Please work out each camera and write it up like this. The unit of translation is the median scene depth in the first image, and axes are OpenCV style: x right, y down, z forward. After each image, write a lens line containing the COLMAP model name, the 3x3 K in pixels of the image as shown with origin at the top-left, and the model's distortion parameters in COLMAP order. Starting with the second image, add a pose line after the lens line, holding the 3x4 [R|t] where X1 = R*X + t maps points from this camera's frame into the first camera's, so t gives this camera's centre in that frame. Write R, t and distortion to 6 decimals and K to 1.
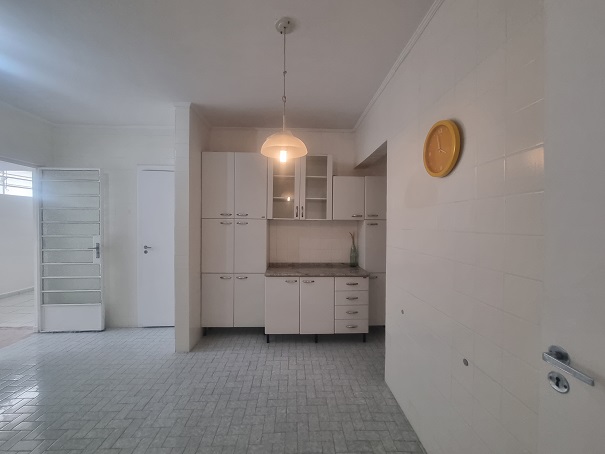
lens RADIAL K [[245.5, 0, 303.1], [0, 245.5, 226.2], [0, 0, 1]] dist [-0.002277, 0.000173]
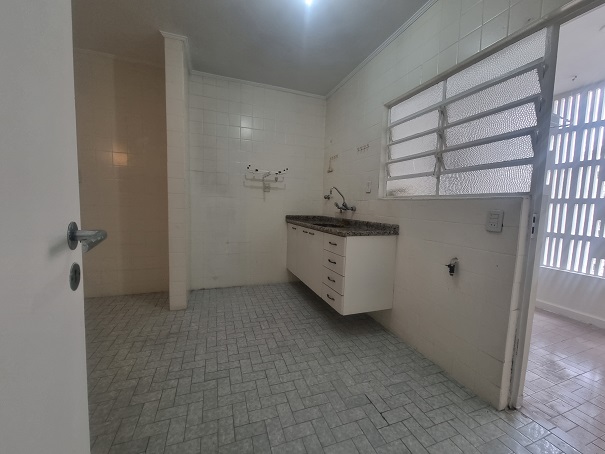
lens RADIAL K [[245.5, 0, 301.9], [0, 245.5, 227.4], [0, 0, 1]] dist [-0.002277, 0.000173]
pose [[-0.952208, -0.010264, -0.305277, -0.945553], [-0.041706, 0.994444, 0.096653, 0.125193], [0.302589, 0.104766, -0.947346, 1.795910]]
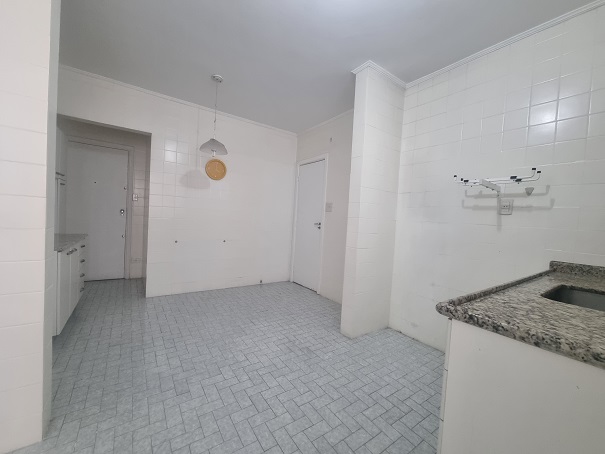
lens RADIAL K [[245.5, 0, 300.1], [0, 245.5, 227.2], [0, 0, 1]] dist [-0.002277, 0.000173]
pose [[-0.535841, -0.073619, 0.841103, -1.688918], [-0.057197, 0.997068, 0.050832, 0.099280], [-0.842379, -0.020870, -0.538481, 1.259478]]
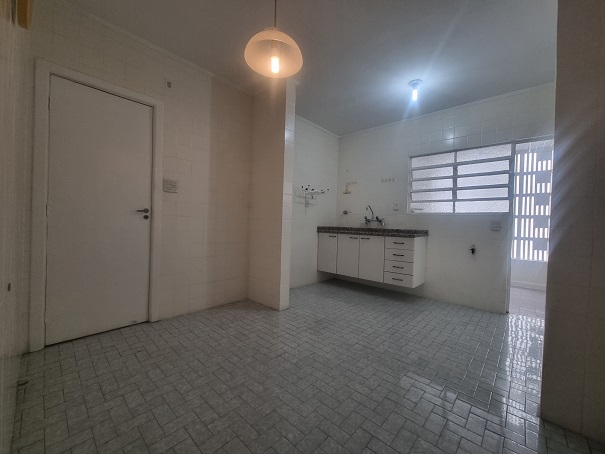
lens RADIAL K [[245.5, 0, 302.2], [0, 245.5, 226.8], [0, 0, 1]] dist [-0.002277, 0.000173]
pose [[-0.702095, -0.021205, -0.711768, 0.372018], [-0.043342, 0.998976, 0.012991, 0.202098], [0.710763, 0.039971, -0.702295, 1.471702]]
